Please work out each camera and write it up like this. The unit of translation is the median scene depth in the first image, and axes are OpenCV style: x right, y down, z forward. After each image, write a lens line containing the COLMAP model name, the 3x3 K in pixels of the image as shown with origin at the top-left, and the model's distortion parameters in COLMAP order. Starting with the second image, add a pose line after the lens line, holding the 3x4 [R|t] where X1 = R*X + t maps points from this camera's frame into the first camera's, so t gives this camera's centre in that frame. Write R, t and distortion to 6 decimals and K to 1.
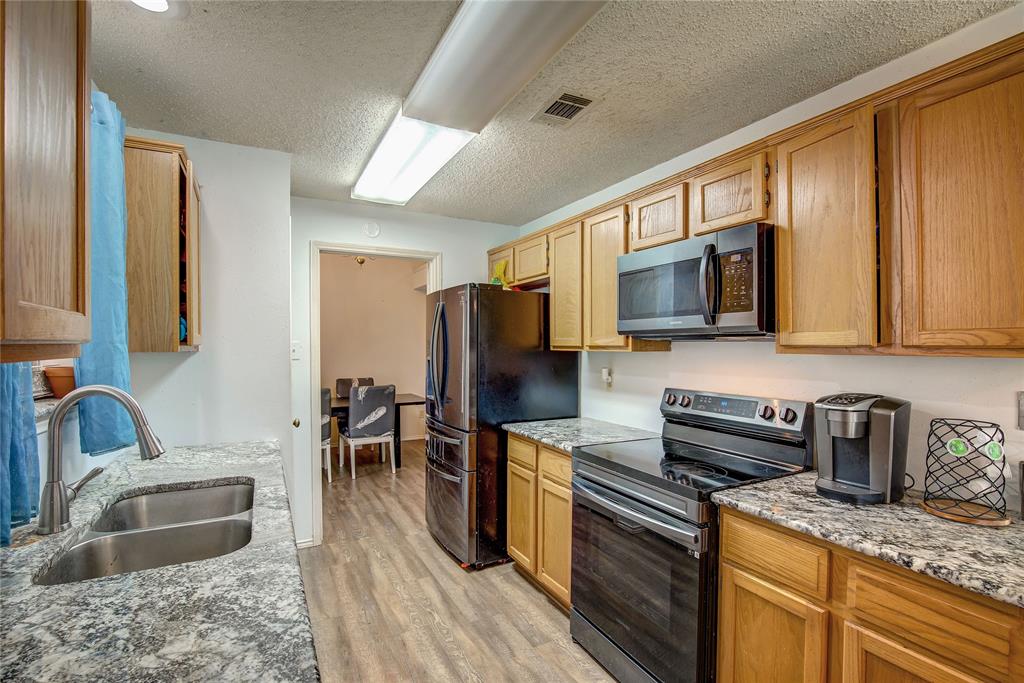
lens RADIAL K [[467.9, 0, 515.0], [0, 467.9, 343.5], [0, 0, 1]] dist [-0.025949, 0.004204]
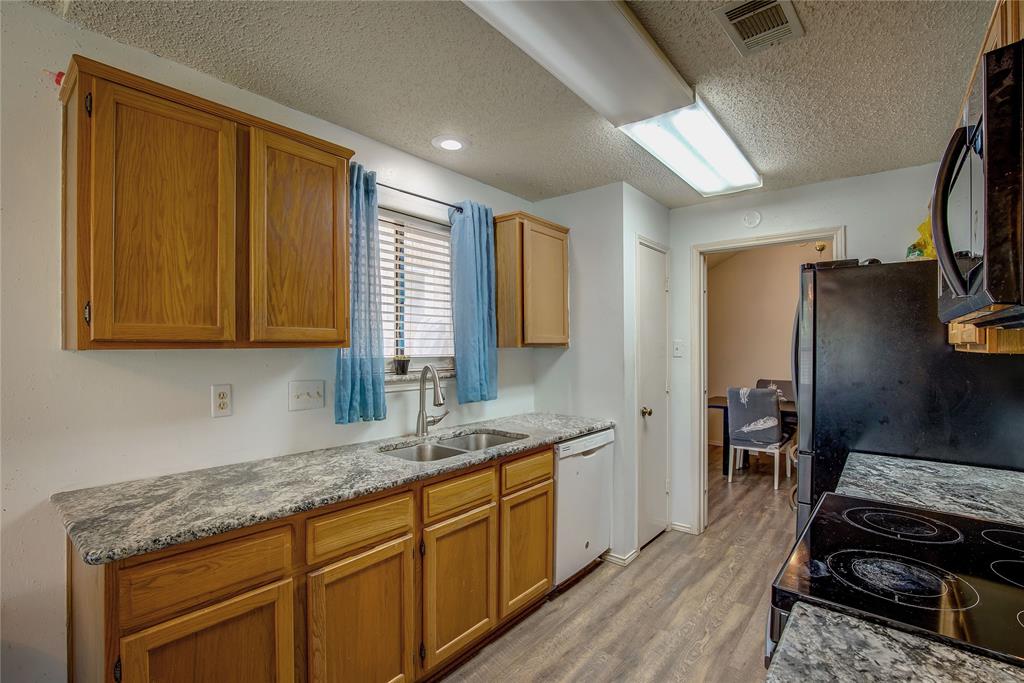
lens RADIAL K [[467.9, 0, 517.5], [0, 467.9, 346.8], [0, 0, 1]] dist [-0.025949, 0.004204]
pose [[0.382671, 0.003926, -0.923876, 0.804161], [0.001871, 0.999986, 0.005024, 0.007418], [0.923883, -0.003651, 0.382658, 0.466473]]
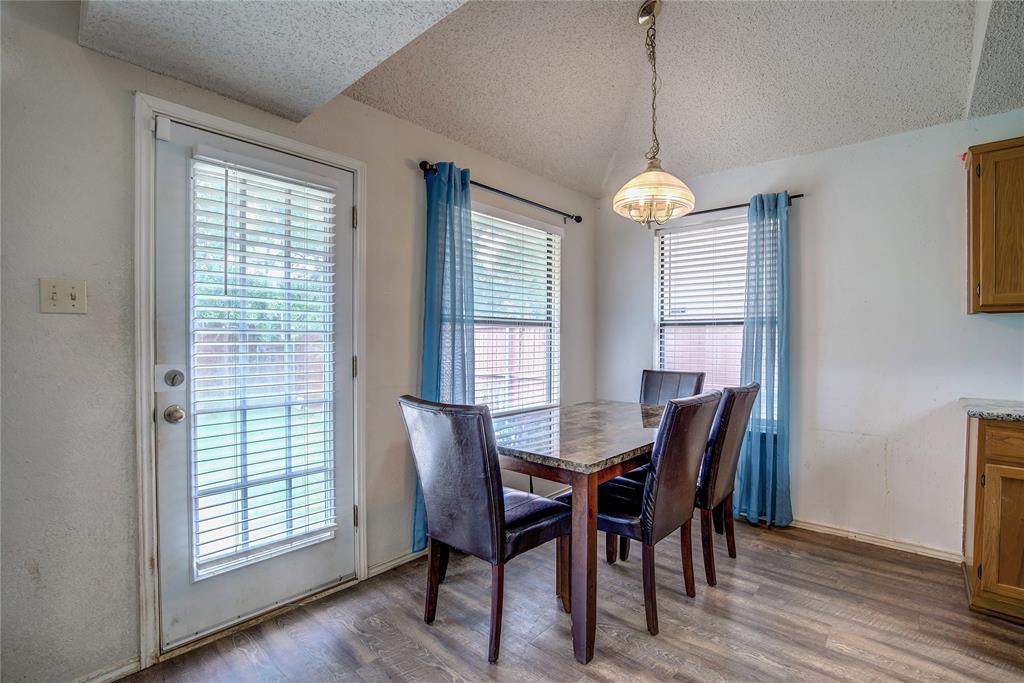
lens RADIAL K [[467.9, 0, 511.9], [0, 467.9, 345.4], [0, 0, 1]] dist [-0.025949, 0.004204]
pose [[-0.937546, -0.000332, -0.347862, 1.607022], [-0.003143, 0.999967, 0.007519, 0.116072], [0.347848, 0.008143, -0.937516, 0.899694]]
